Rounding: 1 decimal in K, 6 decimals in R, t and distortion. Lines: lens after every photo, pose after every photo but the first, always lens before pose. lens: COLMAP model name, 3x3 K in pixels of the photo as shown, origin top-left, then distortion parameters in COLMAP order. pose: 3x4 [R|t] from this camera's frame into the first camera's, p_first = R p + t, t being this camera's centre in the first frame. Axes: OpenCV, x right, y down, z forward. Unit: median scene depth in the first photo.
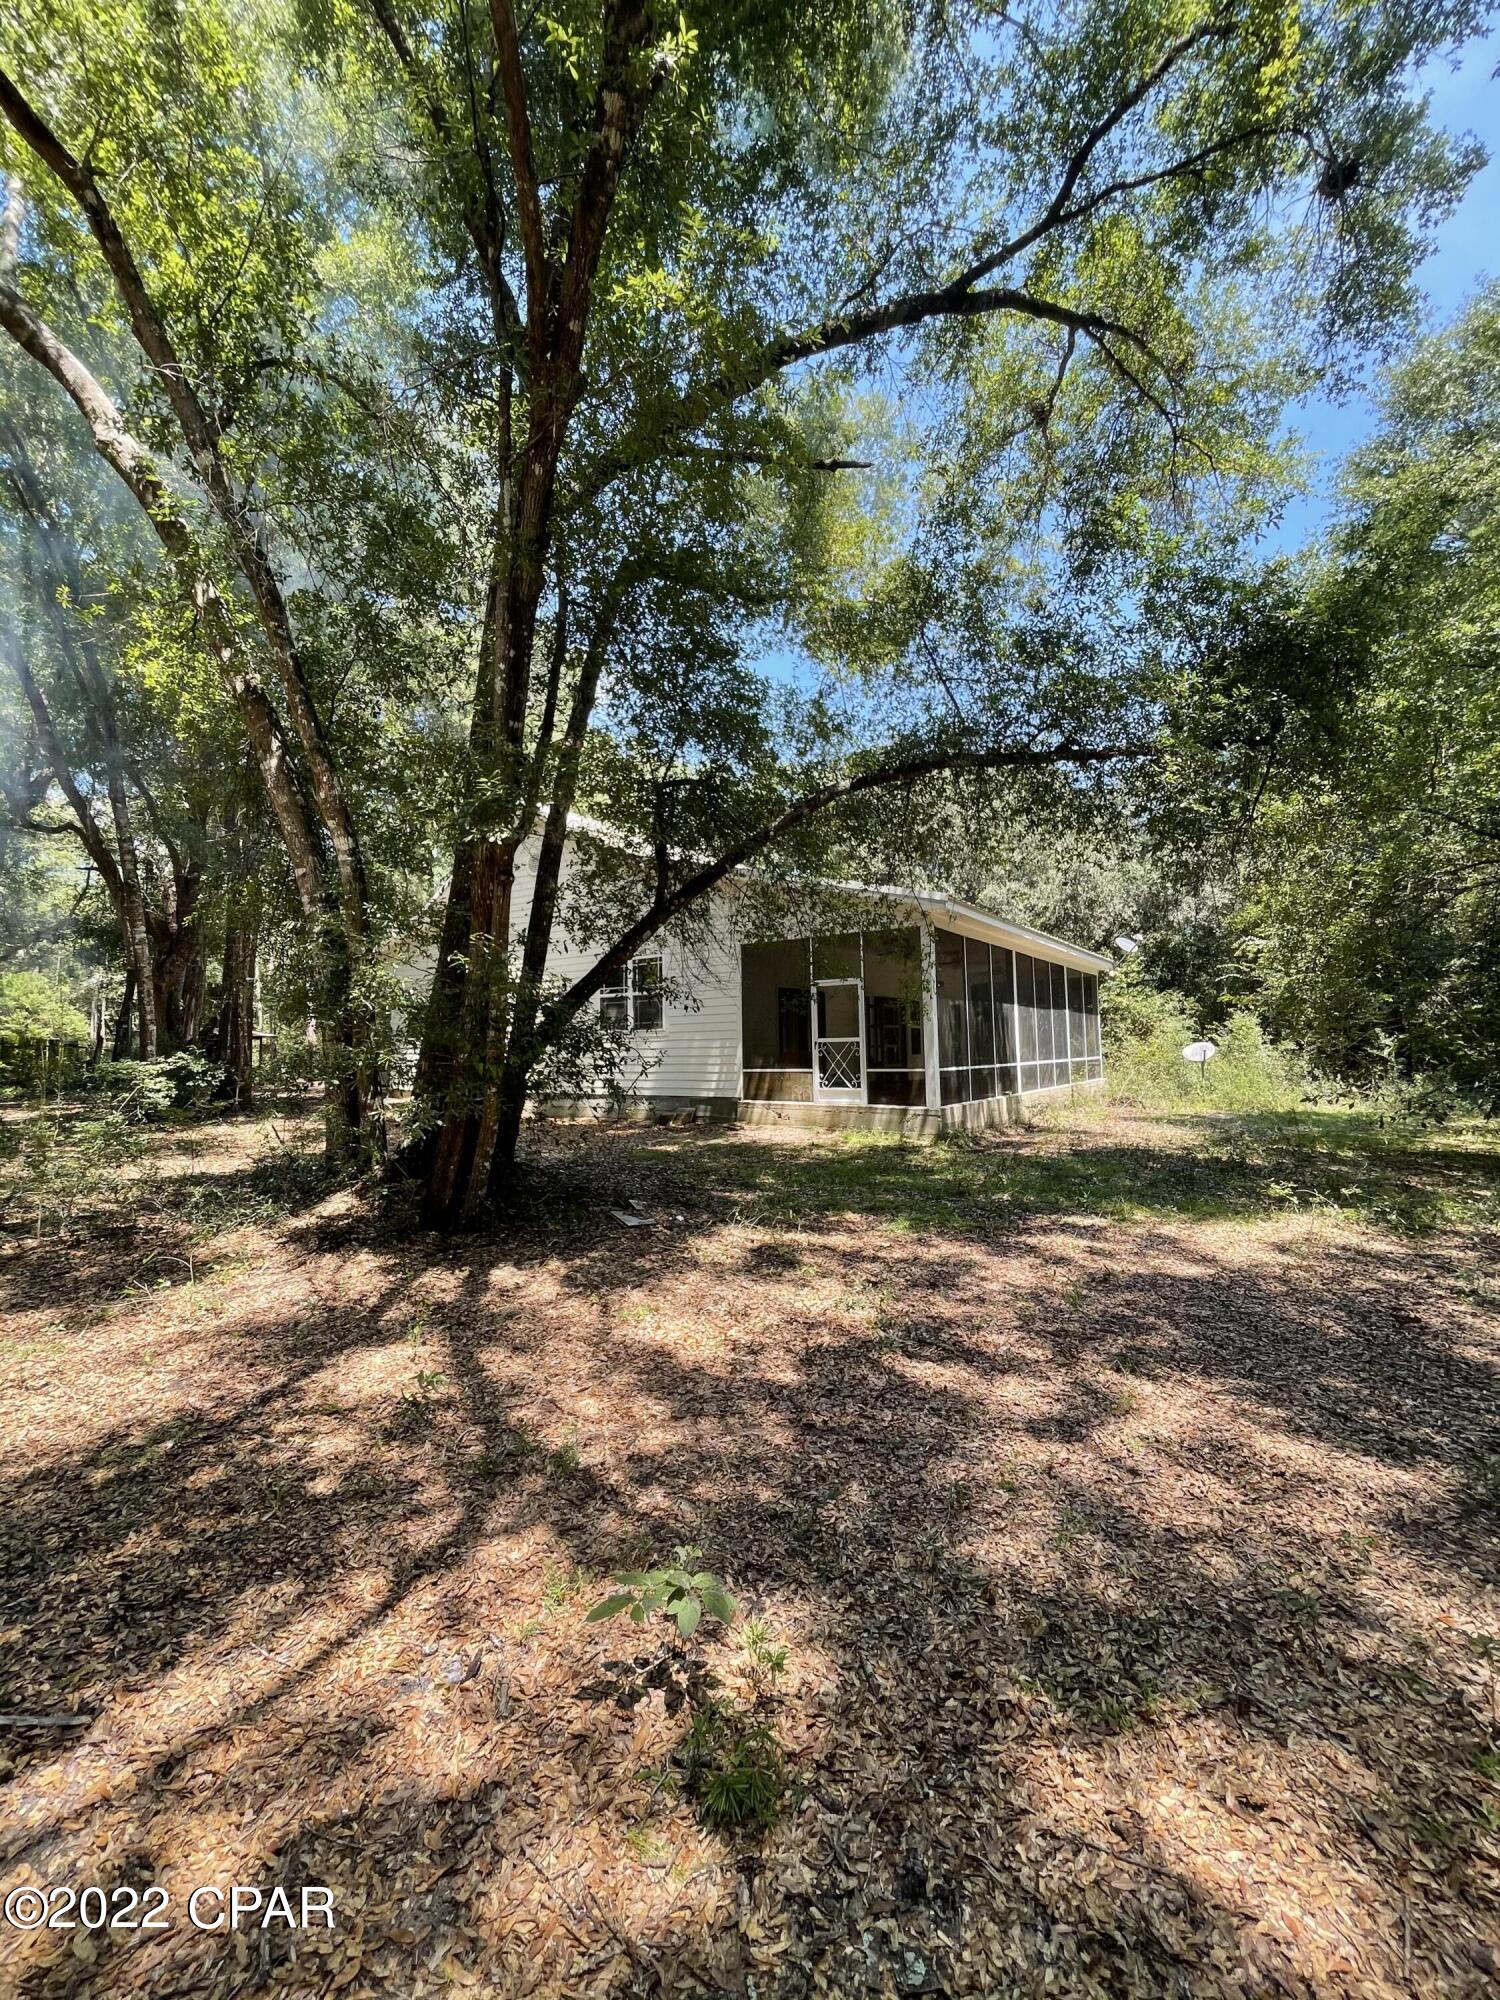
lens RADIAL K [[806.4, 0, 747.5], [0, 806.4, 994.0], [0, 0, 1]] dist [-0.001752, -0.000087]
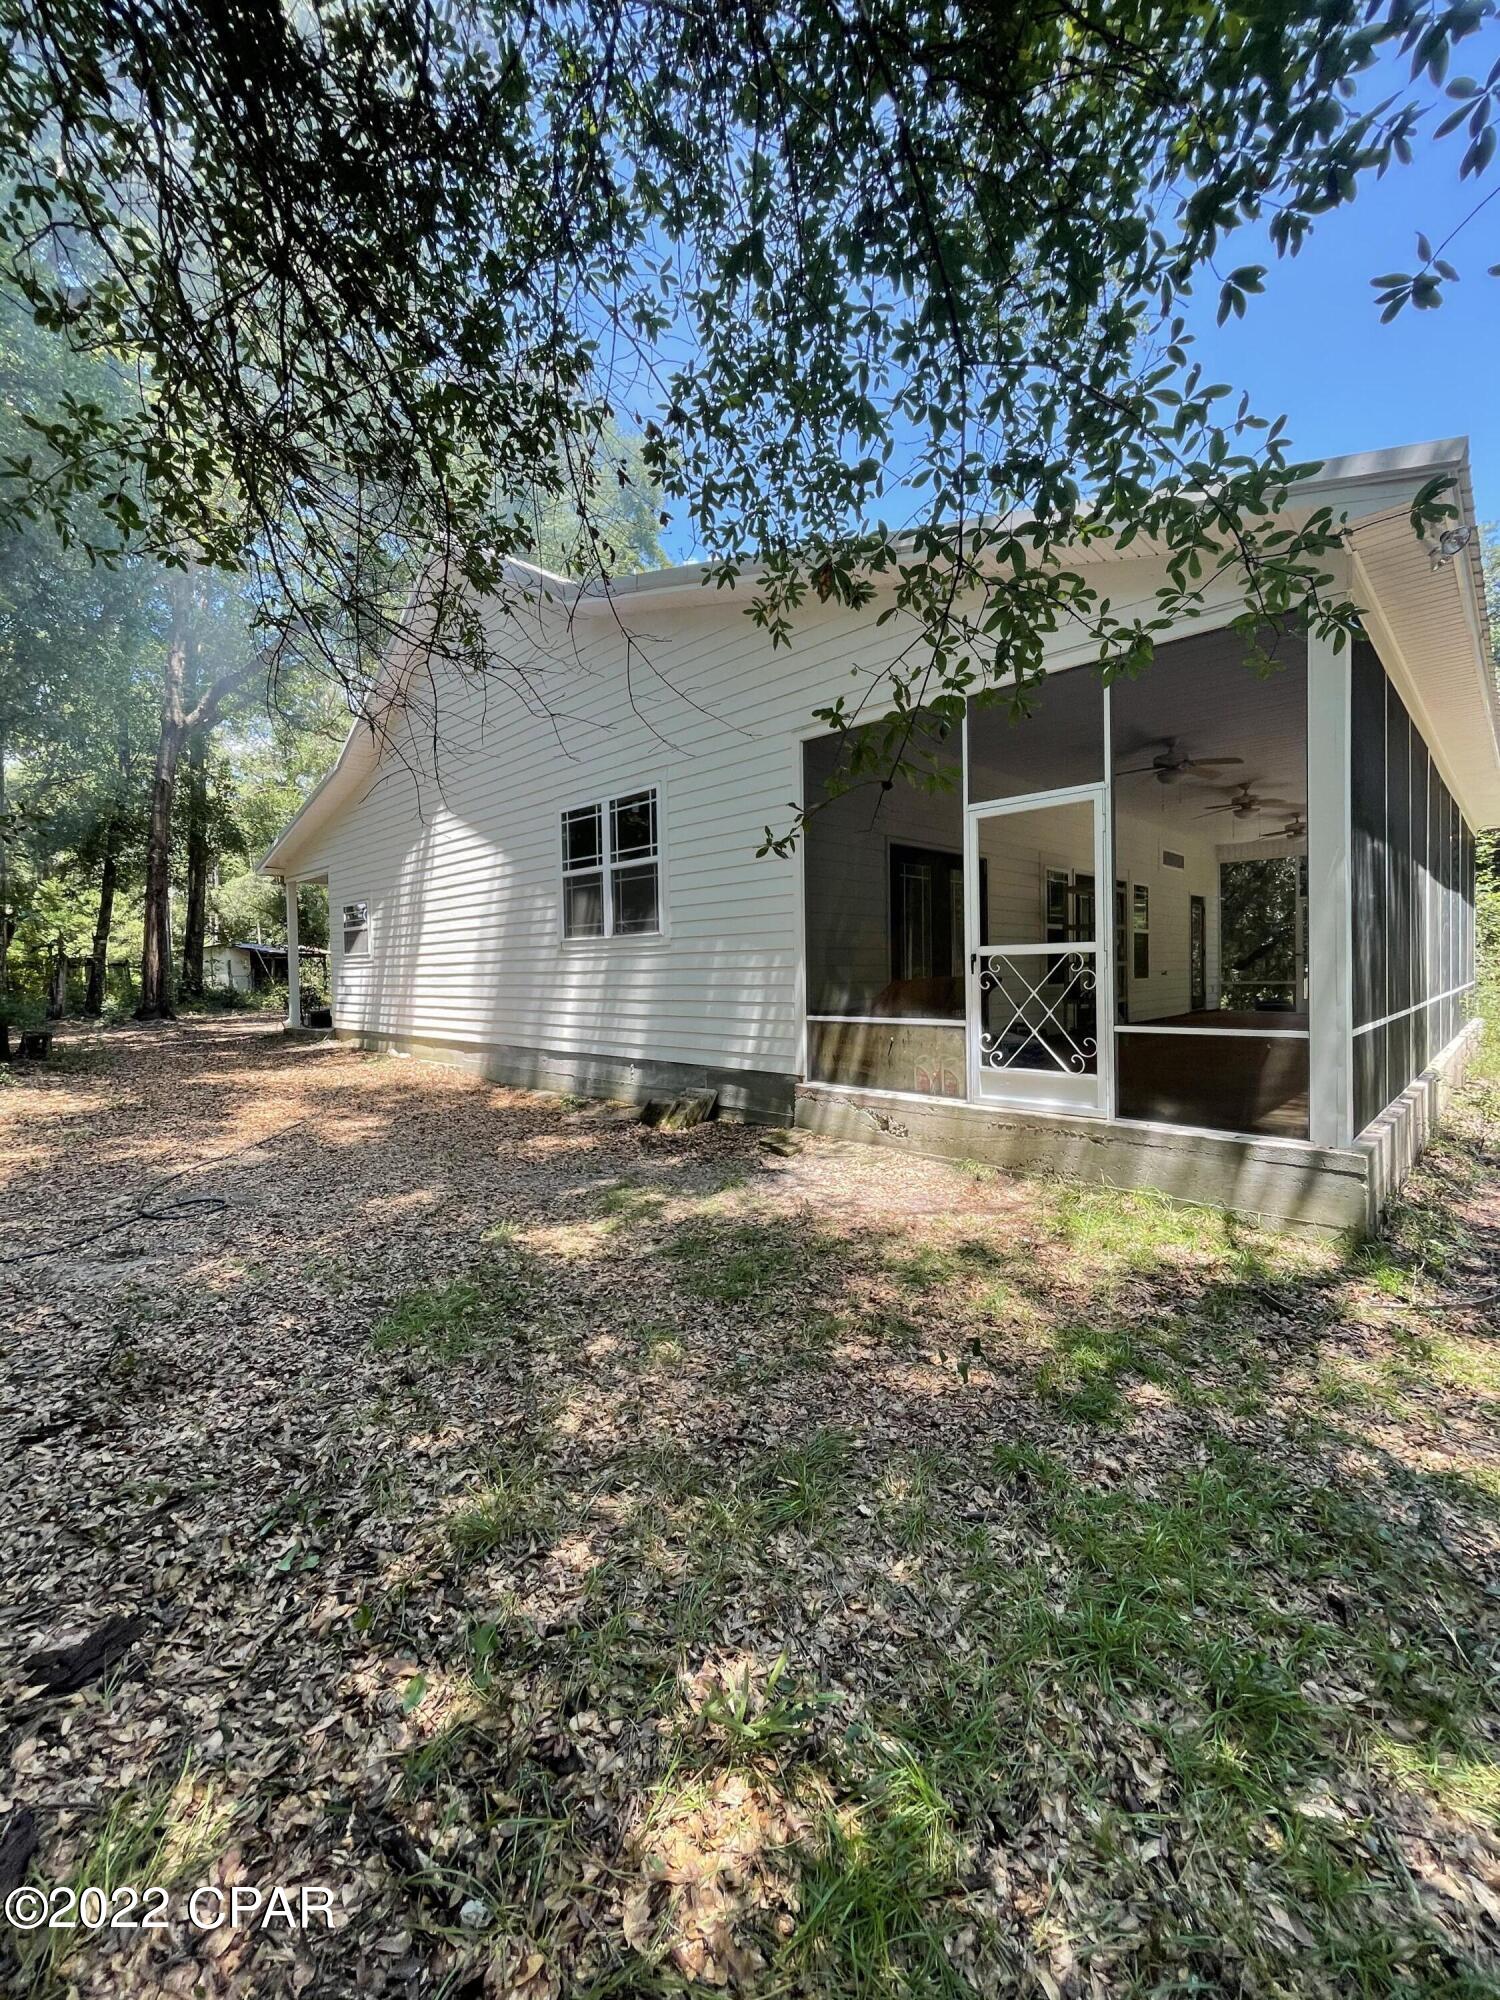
lens RADIAL K [[806.4, 0, 747.5], [0, 806.4, 993.2], [0, 0, 1]] dist [-0.001752, -0.000087]
pose [[0.988148, 0.009242, -0.153228, 0.031359], [0.005372, 0.995493, 0.094688, 0.037586], [0.153413, -0.094389, 0.983644, 0.553124]]
